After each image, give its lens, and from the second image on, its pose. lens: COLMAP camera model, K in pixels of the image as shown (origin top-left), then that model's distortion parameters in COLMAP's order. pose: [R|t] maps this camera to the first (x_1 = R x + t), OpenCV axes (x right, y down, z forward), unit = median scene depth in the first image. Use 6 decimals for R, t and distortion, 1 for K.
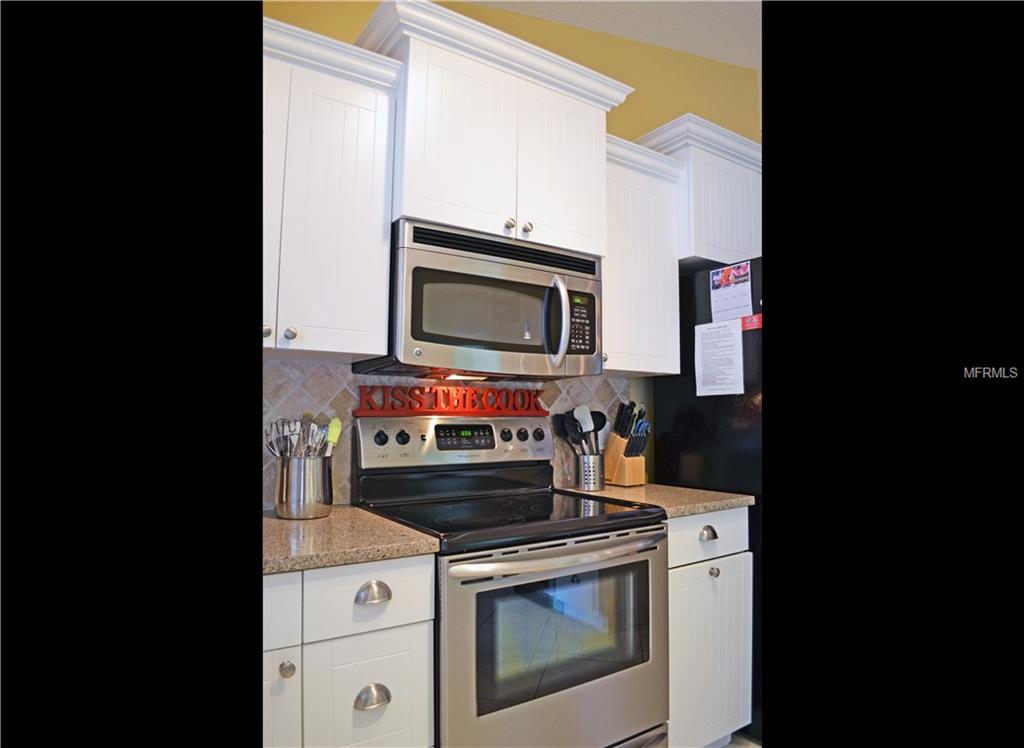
lens RADIAL K [[603.3, 0, 512.0], [0, 603.3, 374.0], [0, 0, 1]] dist [-0.072233, -0.000166]
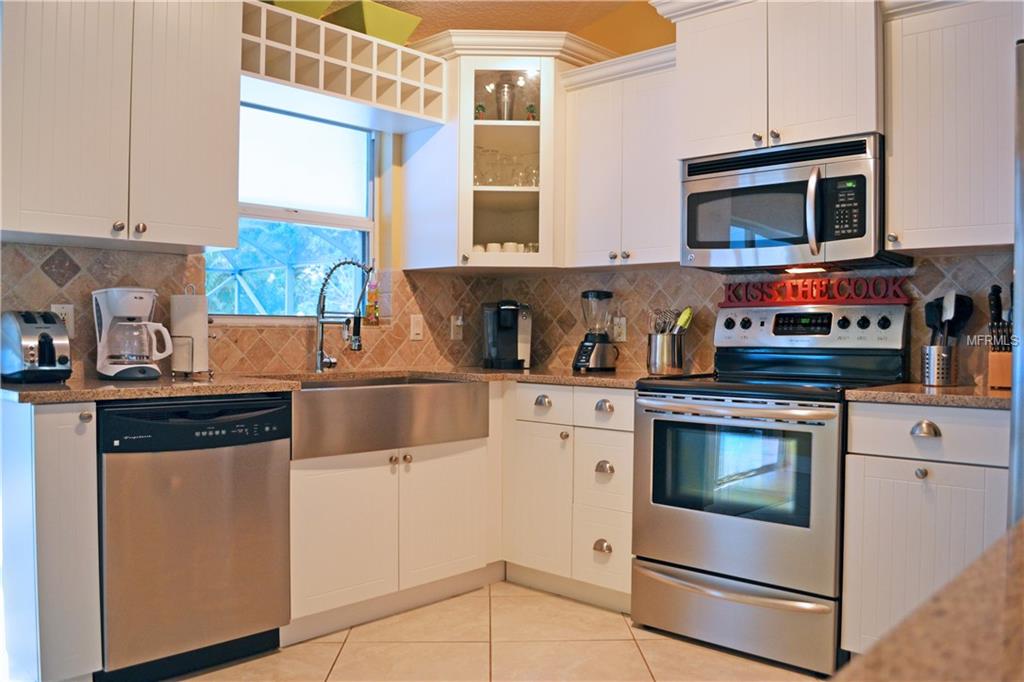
lens RADIAL K [[824.1, 0, 512.0], [0, 824.1, 341.0], [0, 0, 1]] dist [-0.072464, -0.001648]
pose [[0.219094, 0.006016, -0.975685, 1.309925], [0.056995, 0.998195, 0.018953, 0.079233], [0.974038, -0.059761, 0.218355, 0.154586]]
